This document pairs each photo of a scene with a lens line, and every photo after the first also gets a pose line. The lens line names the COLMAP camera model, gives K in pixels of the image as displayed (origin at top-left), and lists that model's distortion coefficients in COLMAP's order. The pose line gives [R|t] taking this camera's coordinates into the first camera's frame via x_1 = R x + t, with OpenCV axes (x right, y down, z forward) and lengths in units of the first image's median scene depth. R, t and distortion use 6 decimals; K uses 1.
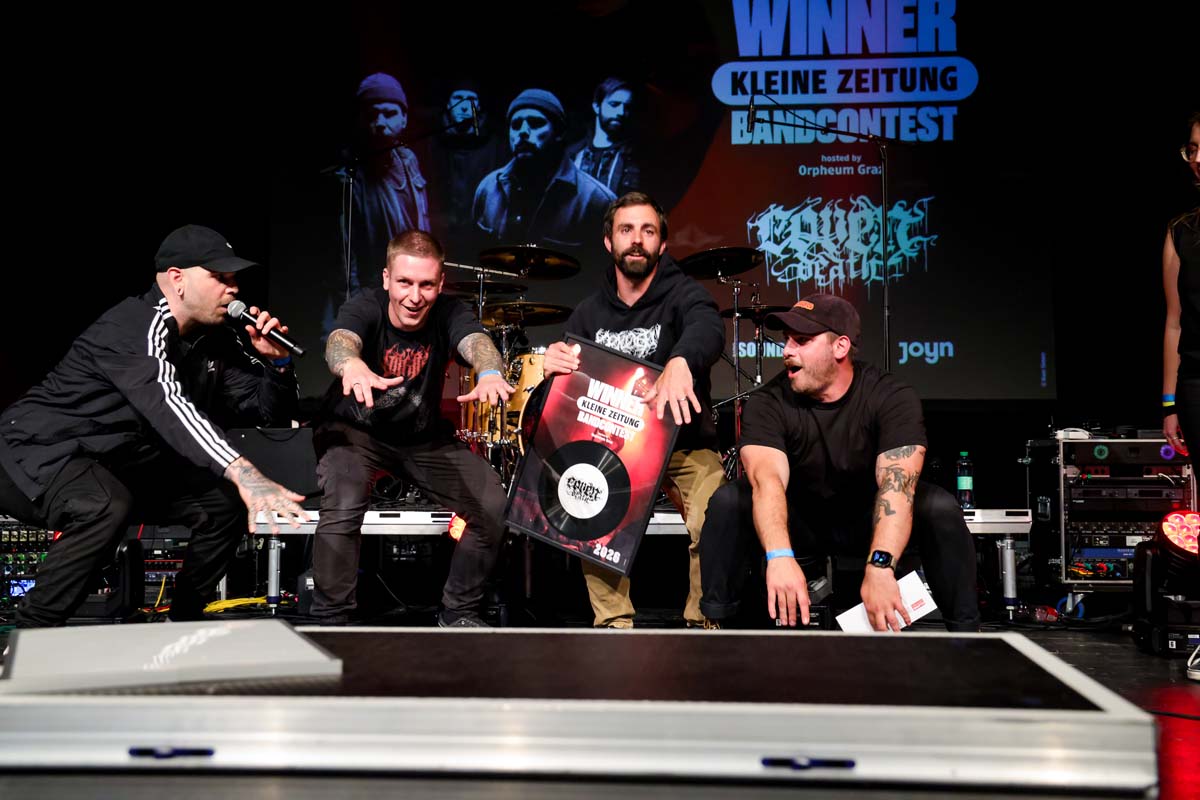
lens RADIAL K [[1346.6, 0, 600.2], [0, 1346.6, 399.2], [0, 0, 1]] dist [0.098550, 0.000000]
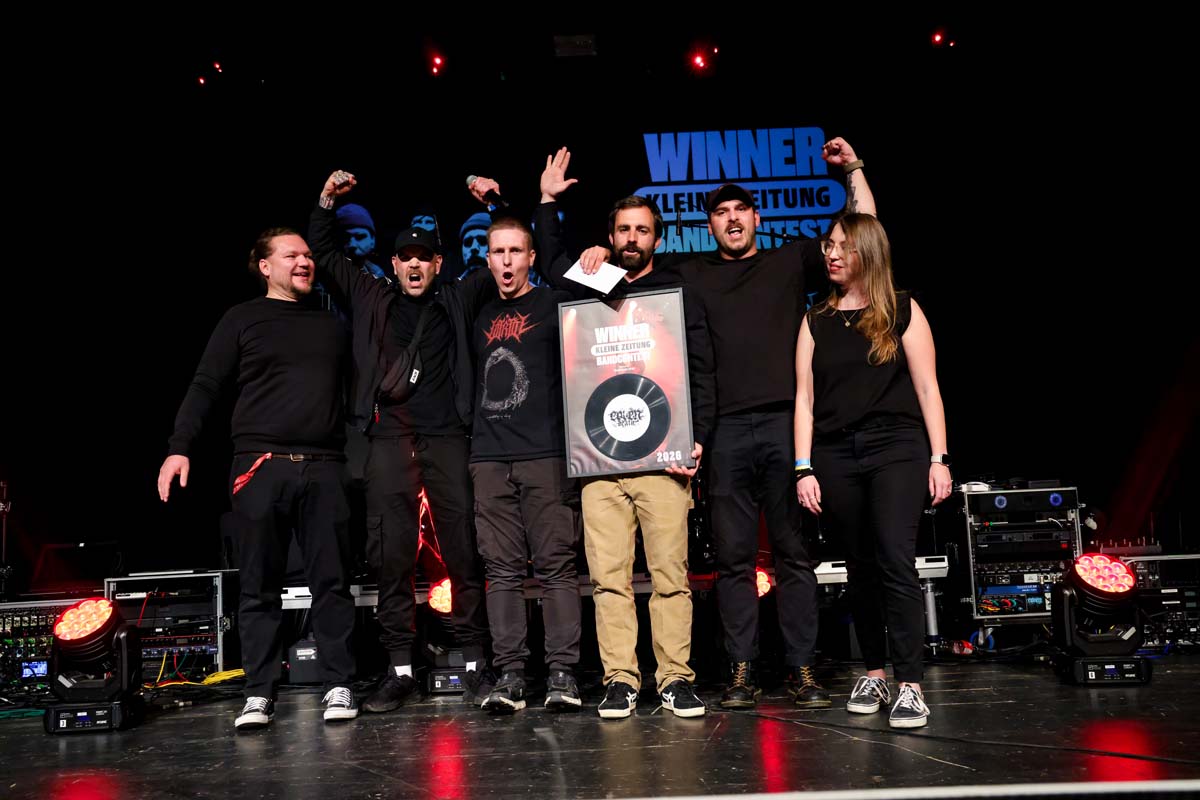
lens RADIAL K [[1076.0, 0, 600.4], [0, 1076.0, 402.4], [0, 0, 1]] dist [0.010148, 0.040365]
pose [[0.997284, -0.036898, 0.063741, -0.020678], [0.040643, 0.997459, -0.058506, -0.004868], [-0.061420, 0.060938, 0.996250, 0.106752]]
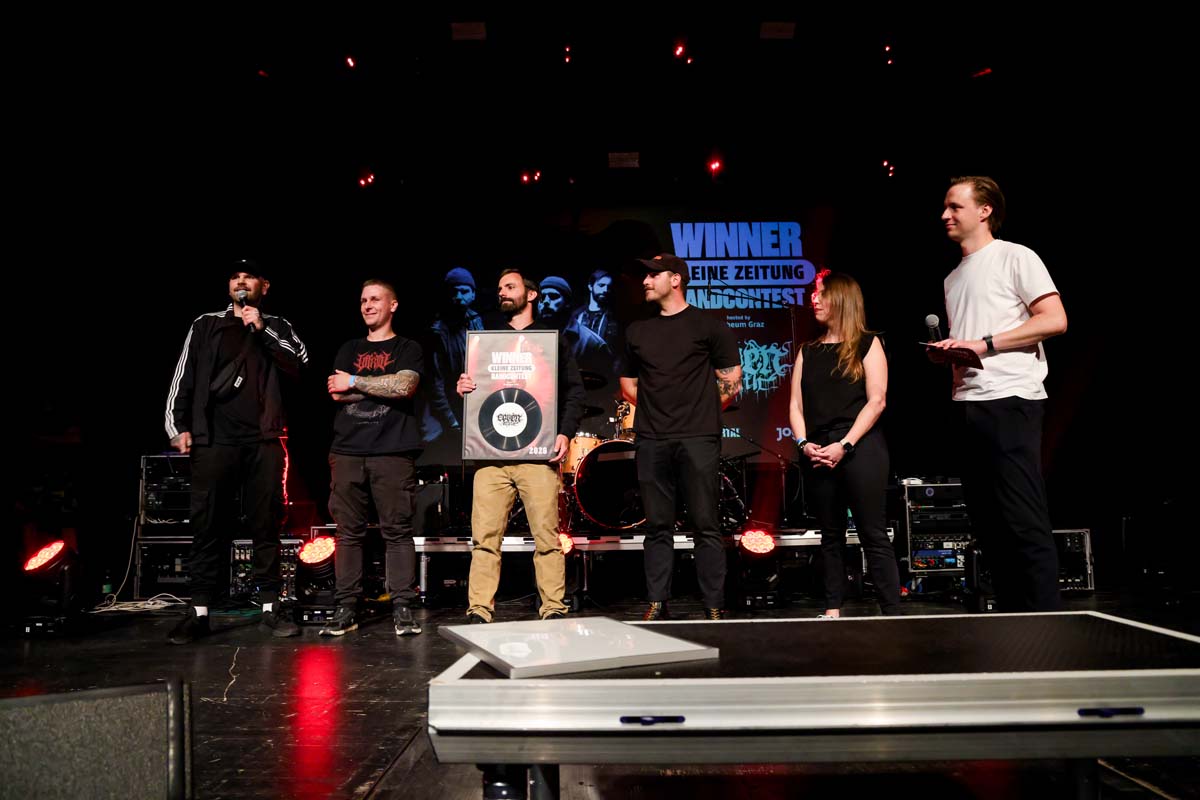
lens RADIAL K [[818.5, 0, 597.4], [0, 818.5, 403.7], [0, 0, 1]] dist [-0.087171, 0.058948]
pose [[0.998831, -0.007512, 0.047745, -0.077261], [0.011027, 0.997214, -0.073779, -0.000401], [-0.047058, 0.074219, 0.996131, 0.030312]]
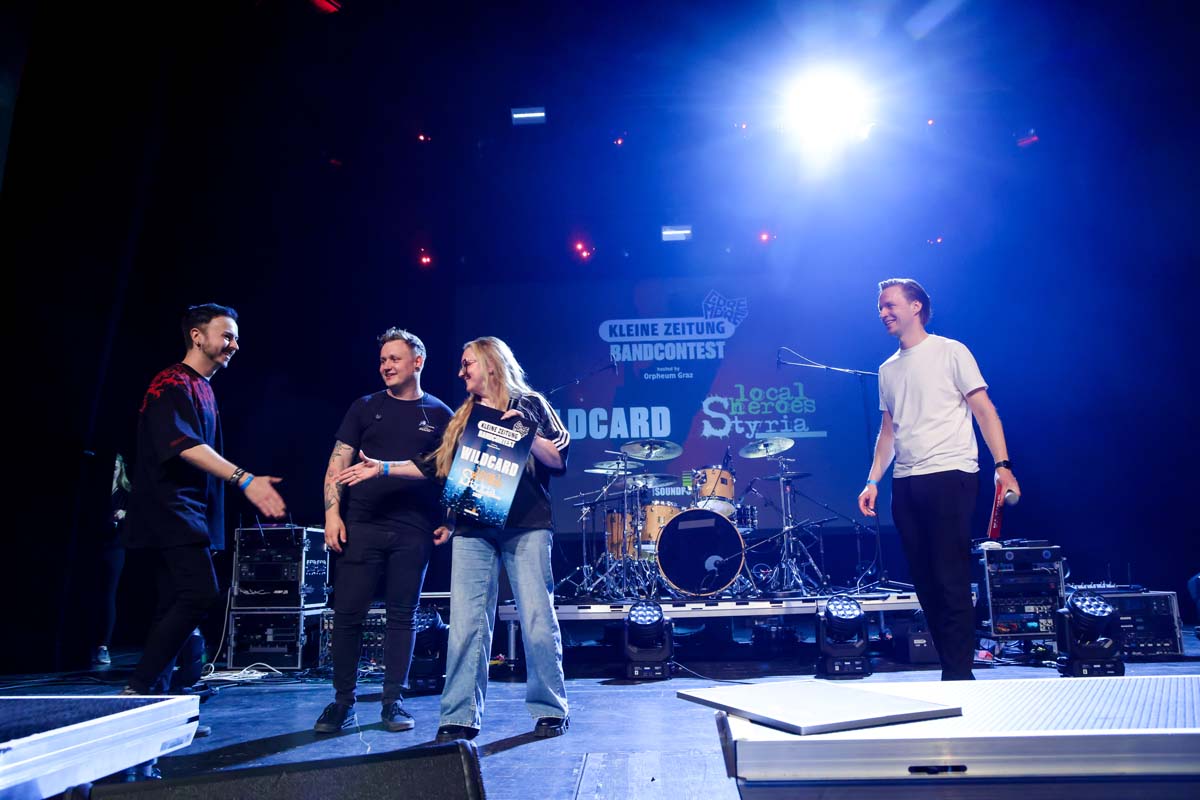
lens RADIAL K [[818.5, 0, 592.2], [0, 818.5, 409.5], [0, 0, 1]] dist [-0.087171, 0.058948]
pose [[0.999769, -0.021002, 0.004514, -0.135734], [0.021435, 0.989168, -0.145214, -0.006466], [-0.001415, 0.145277, 0.989390, 0.001221]]
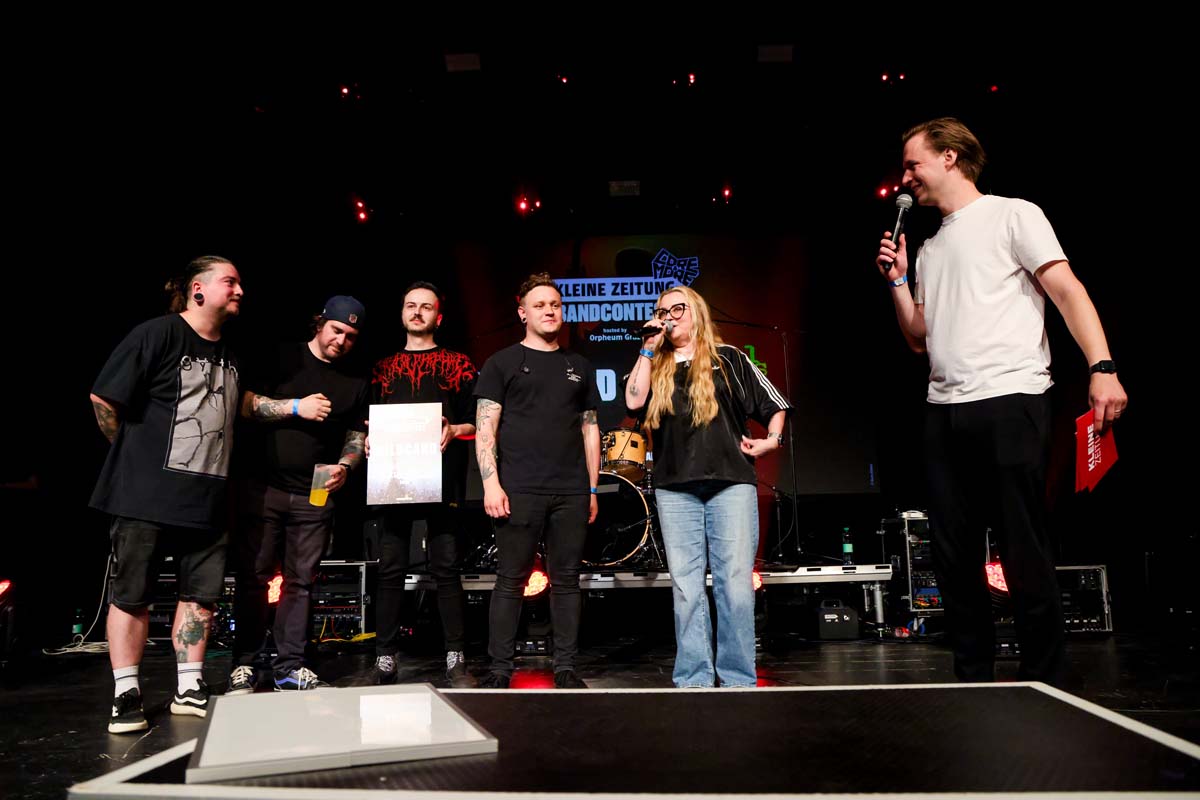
lens RADIAL K [[818.5, 0, 595.0], [0, 818.5, 406.1], [0, 0, 1]] dist [-0.087171, 0.058948]
pose [[0.999787, -0.014784, 0.014377, -0.026826], [0.016301, 0.993594, -0.111831, -0.000329], [-0.012631, 0.112042, 0.993623, 0.067653]]
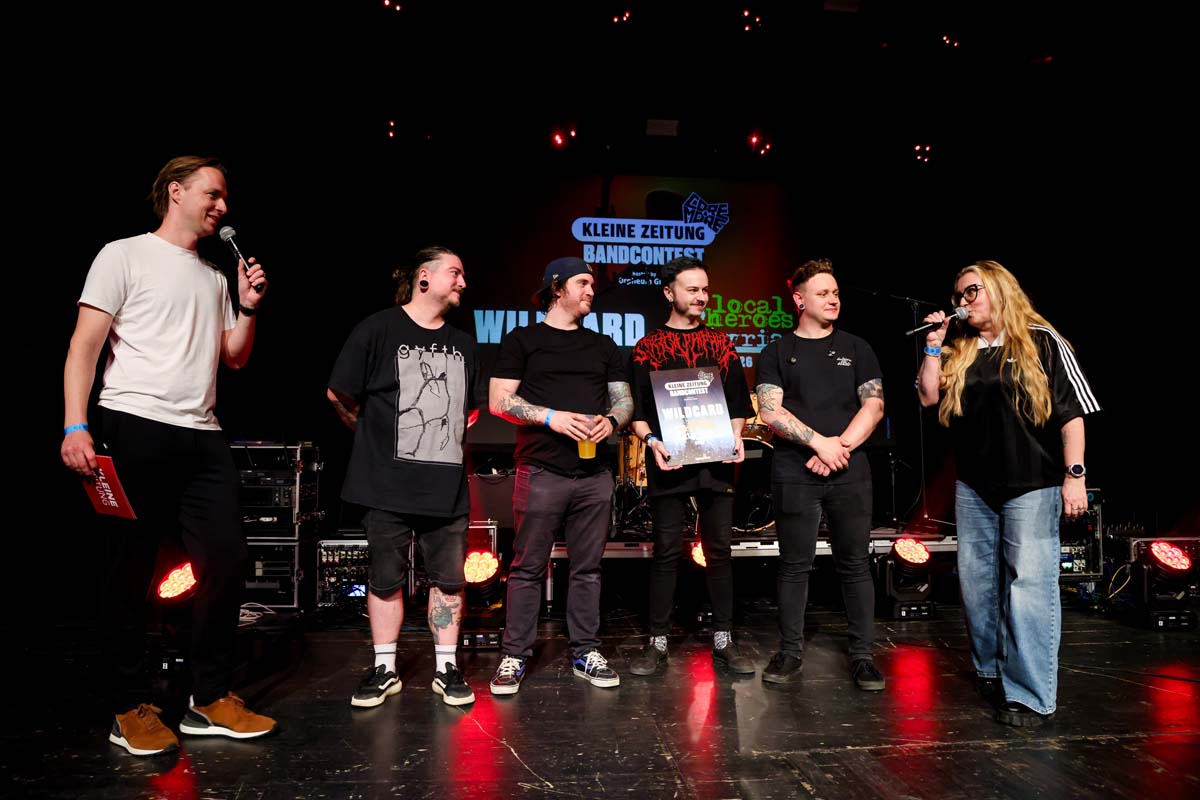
lens RADIAL K [[818.5, 0, 593.3], [0, 818.5, 405.1], [0, 0, 1]] dist [-0.087171, 0.058948]
pose [[0.989439, 0.010974, 0.144535, -0.306940], [-0.008193, 0.999770, -0.019818, -0.046089], [-0.144719, 0.018425, 0.989301, 0.111107]]
